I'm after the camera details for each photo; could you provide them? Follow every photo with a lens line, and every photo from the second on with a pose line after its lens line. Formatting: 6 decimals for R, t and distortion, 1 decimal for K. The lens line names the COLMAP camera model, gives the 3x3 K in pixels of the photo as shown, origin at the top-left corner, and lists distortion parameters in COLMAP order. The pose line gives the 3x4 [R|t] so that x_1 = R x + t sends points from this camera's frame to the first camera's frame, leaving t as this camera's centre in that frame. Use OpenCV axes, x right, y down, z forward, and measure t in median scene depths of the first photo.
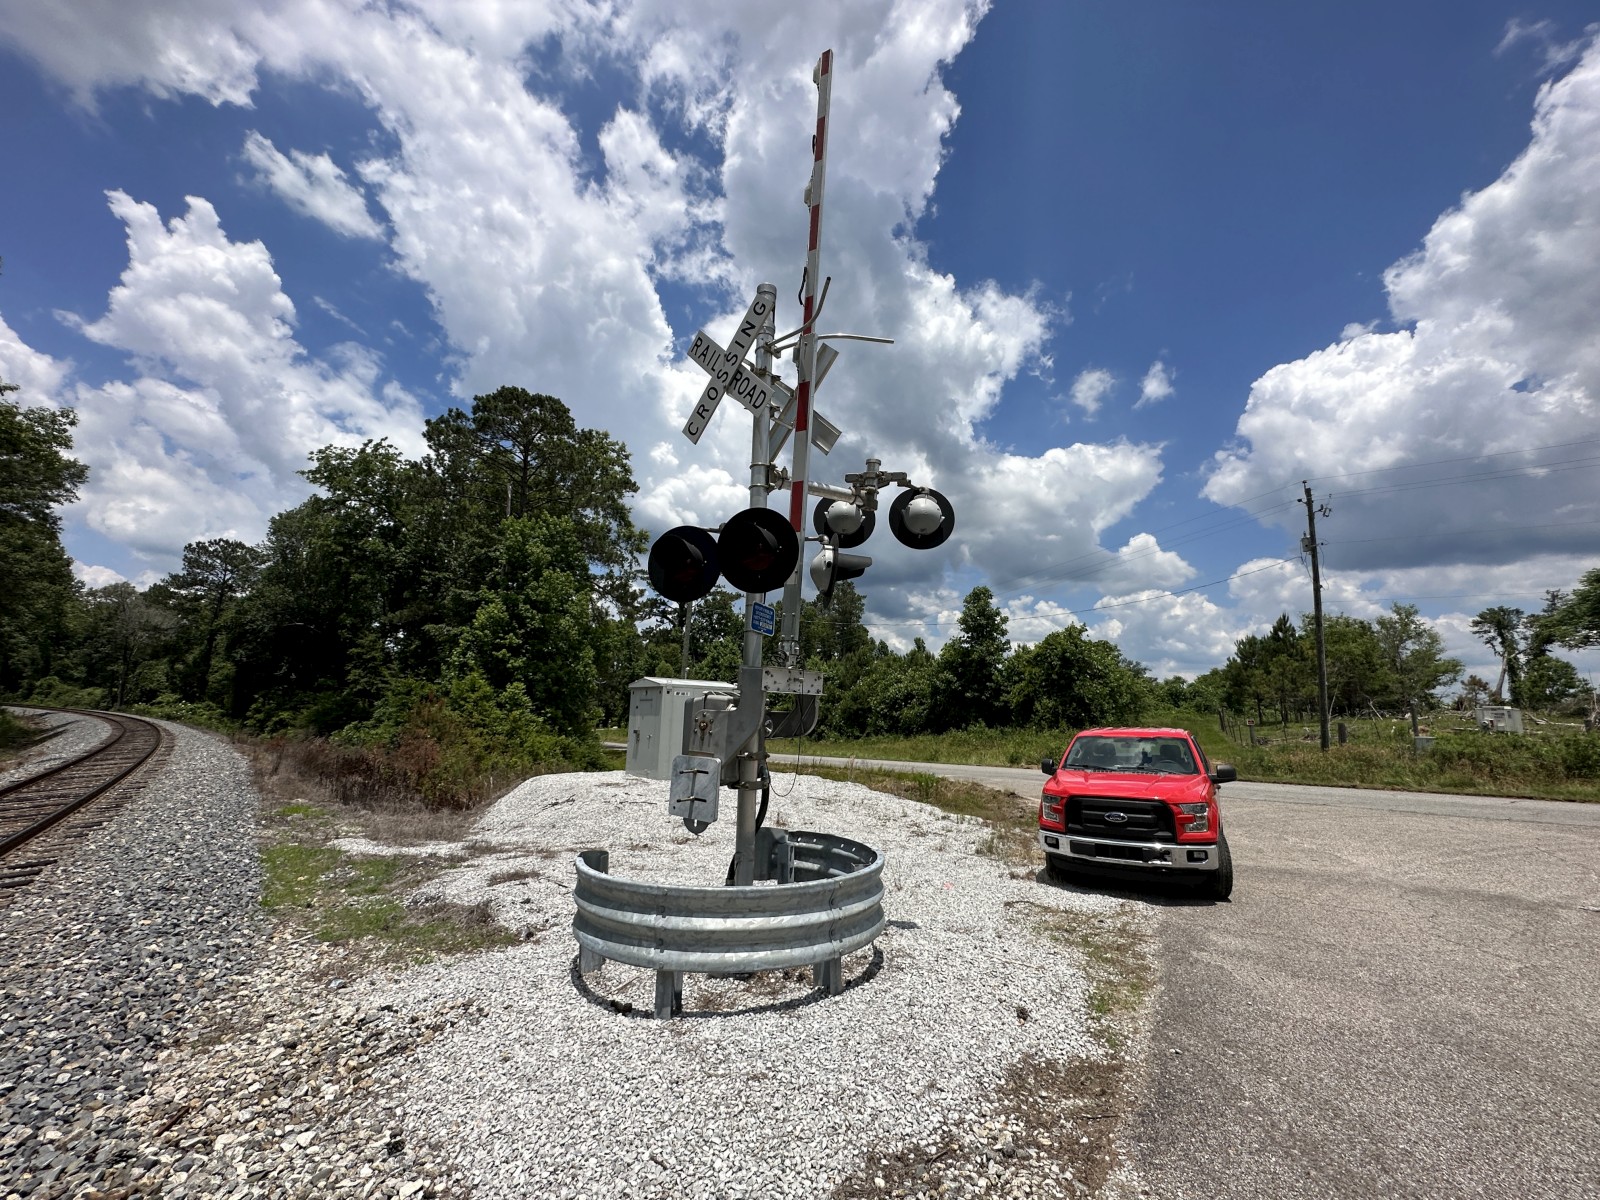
lens RADIAL K [[642.2, 0, 808.1], [0, 642.2, 608.9], [0, 0, 1]] dist [0.004057, -0.001503]
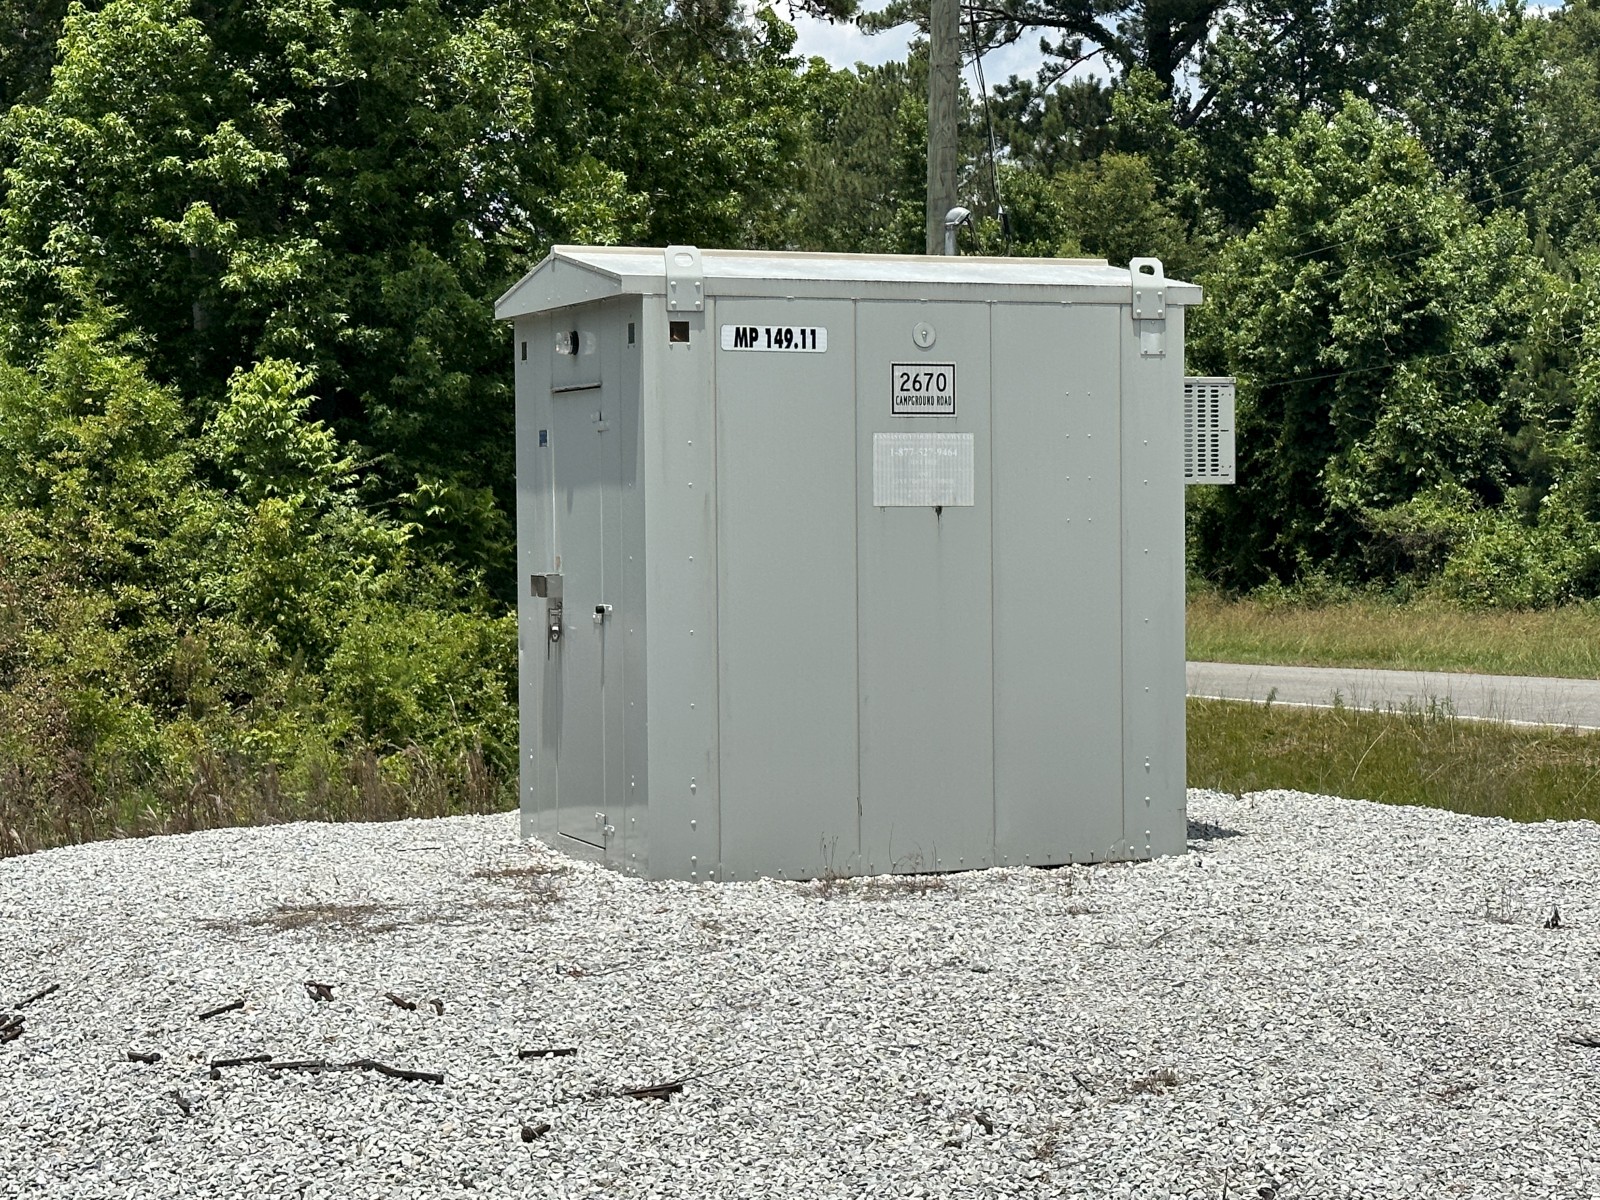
lens RADIAL K [[2997.3, 0, 802.6], [0, 2997.3, 599.6], [0, 0, 1]] dist [0.078870, 0.000000]
pose [[0.941101, -0.020227, -0.337520, 0.019649], [0.085182, 0.980197, 0.178770, 0.025965], [0.327220, -0.196992, 0.924187, 0.128270]]
